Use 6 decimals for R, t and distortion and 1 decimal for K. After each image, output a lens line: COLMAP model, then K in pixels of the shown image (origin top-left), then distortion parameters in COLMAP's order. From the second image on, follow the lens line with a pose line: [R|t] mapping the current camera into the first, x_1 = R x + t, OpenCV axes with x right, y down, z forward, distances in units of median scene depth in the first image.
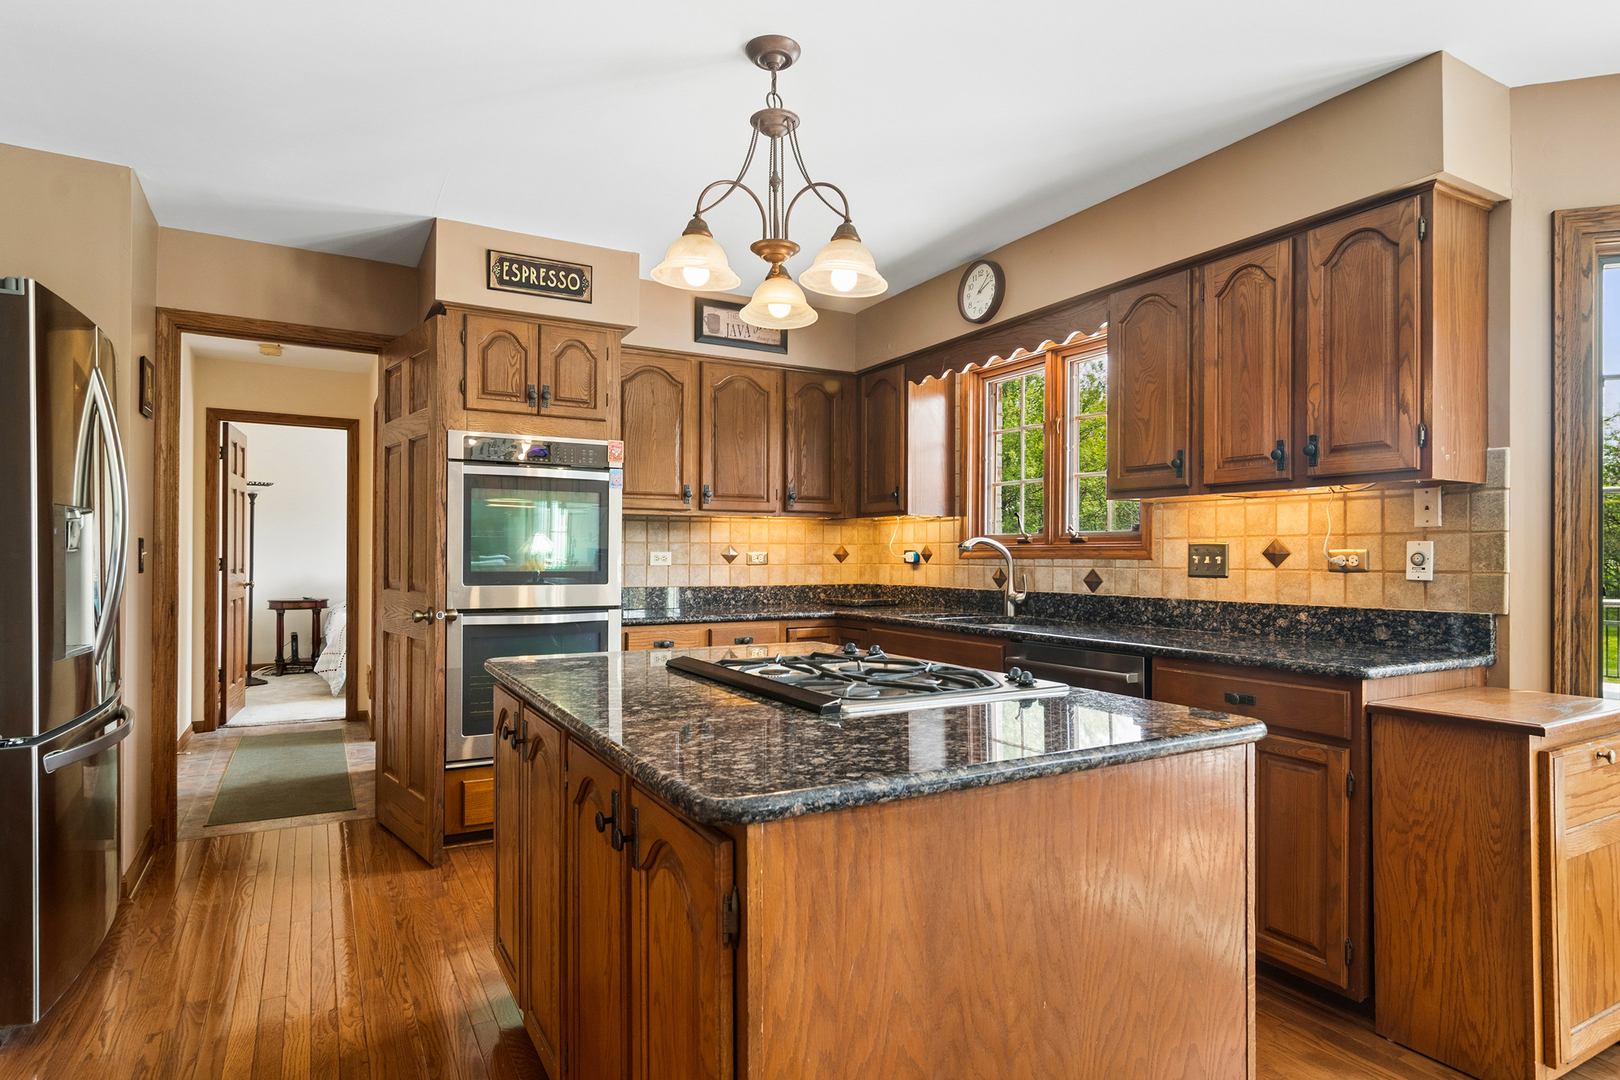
lens RADIAL K [[877.2, 0, 807.1], [0, 877.2, 547.3], [0, 0, 1]] dist [-0.001506, 0.000255]
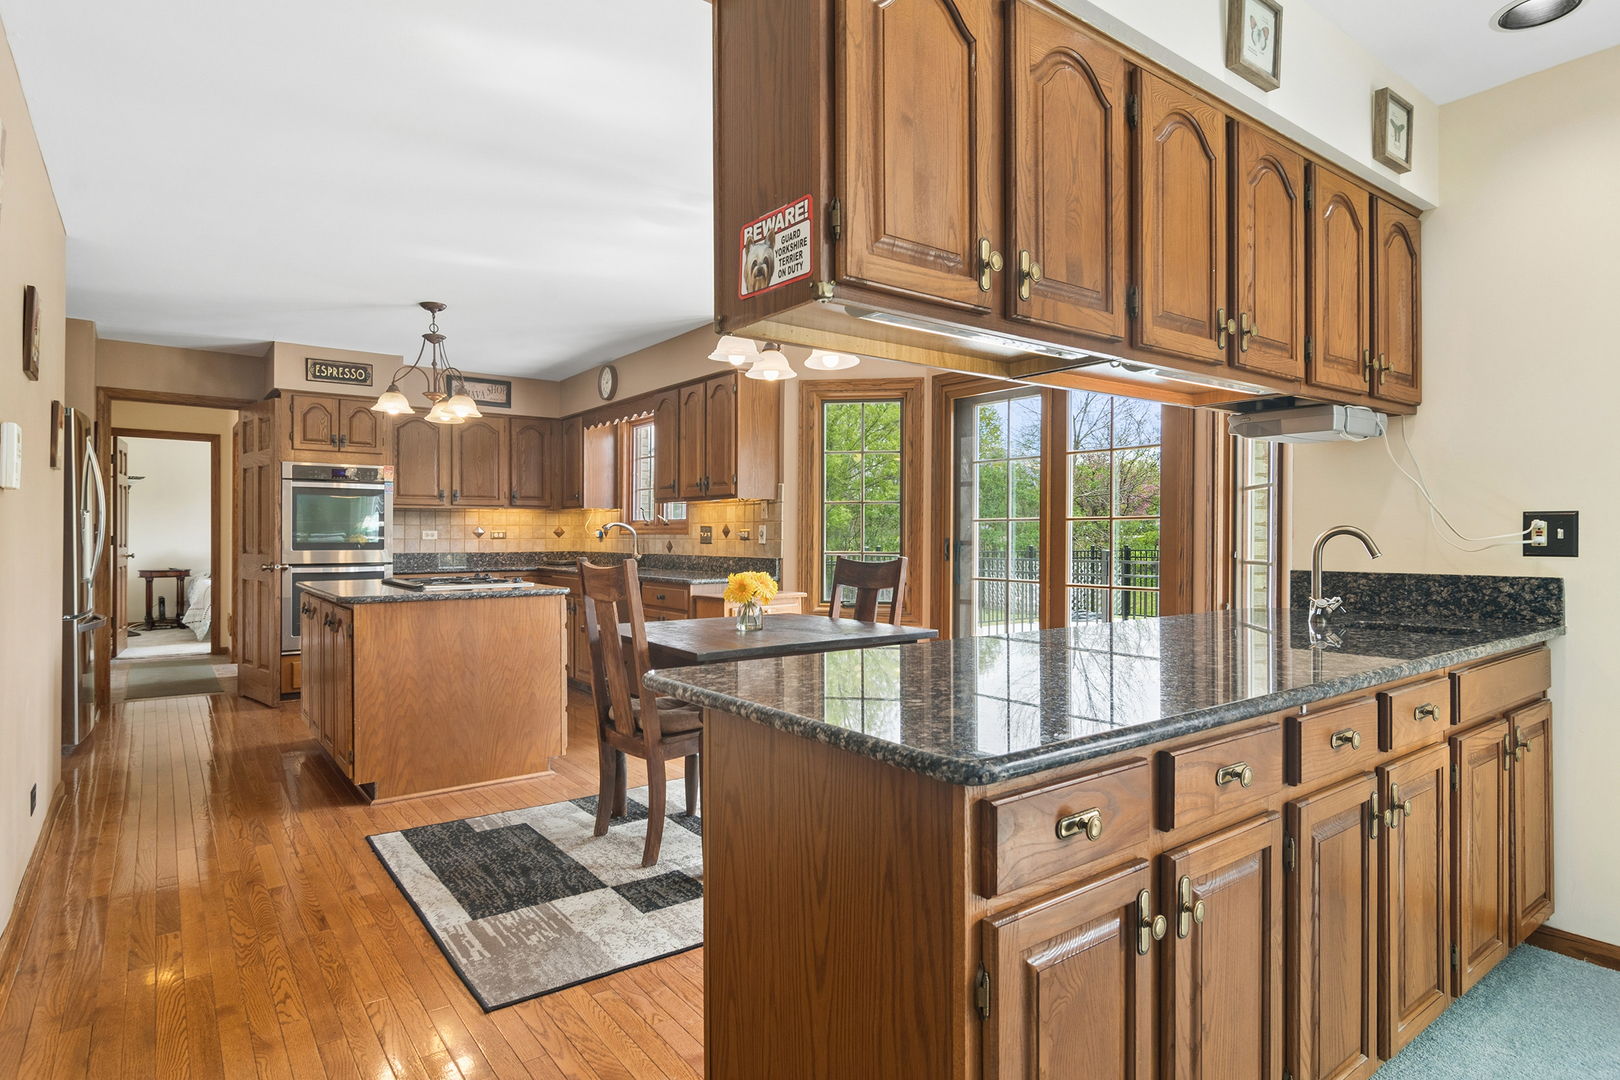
lens RADIAL K [[876.4, 0, 813.1], [0, 876.4, 531.4], [0, 0, 1]] dist [0.000214, -0.000229]
pose [[0.991021, -0.001861, 0.133694, 0.387399], [0.000958, 0.999976, 0.006818, -0.005055], [-0.133703, -0.006628, 0.990999, -0.835103]]
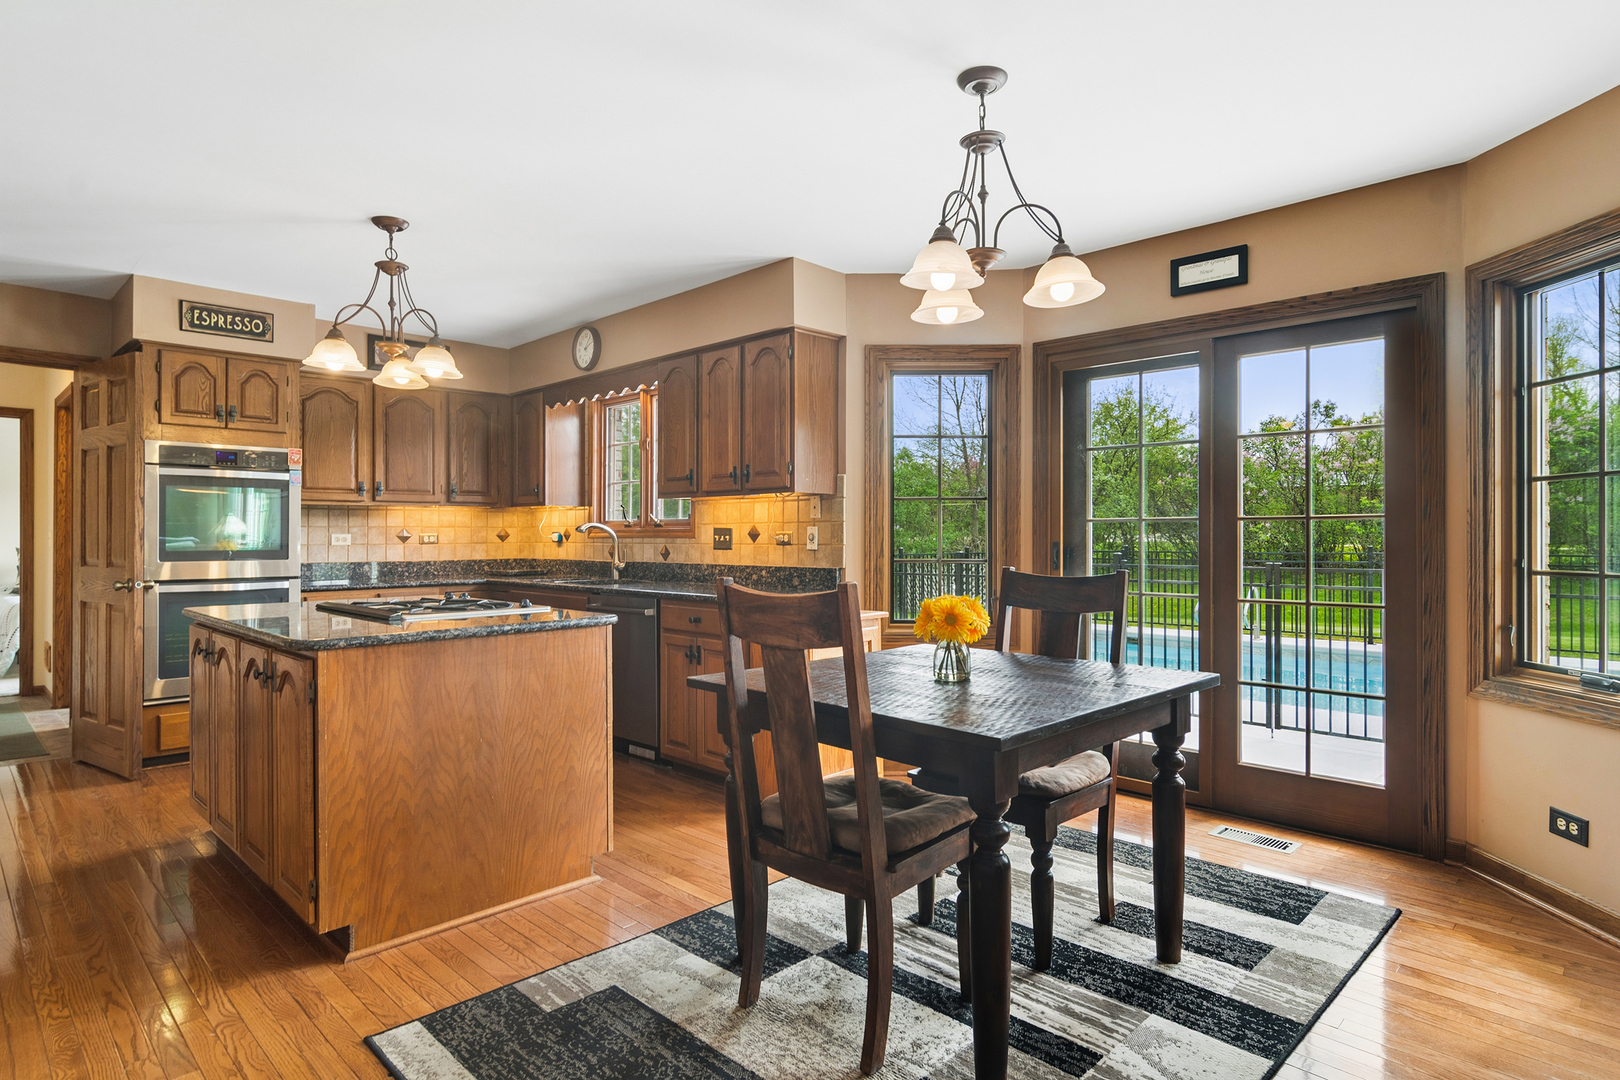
lens RADIAL K [[876.0, 0, 810.3], [0, 876.0, 527.7], [0, 0, 1]] dist [0.000477, 0.000572]
pose [[0.960356, -0.002784, 0.278762, 0.156914], [0.002303, 0.999995, 0.002053, -0.006384], [-0.278767, -0.001329, 0.960358, -0.470578]]
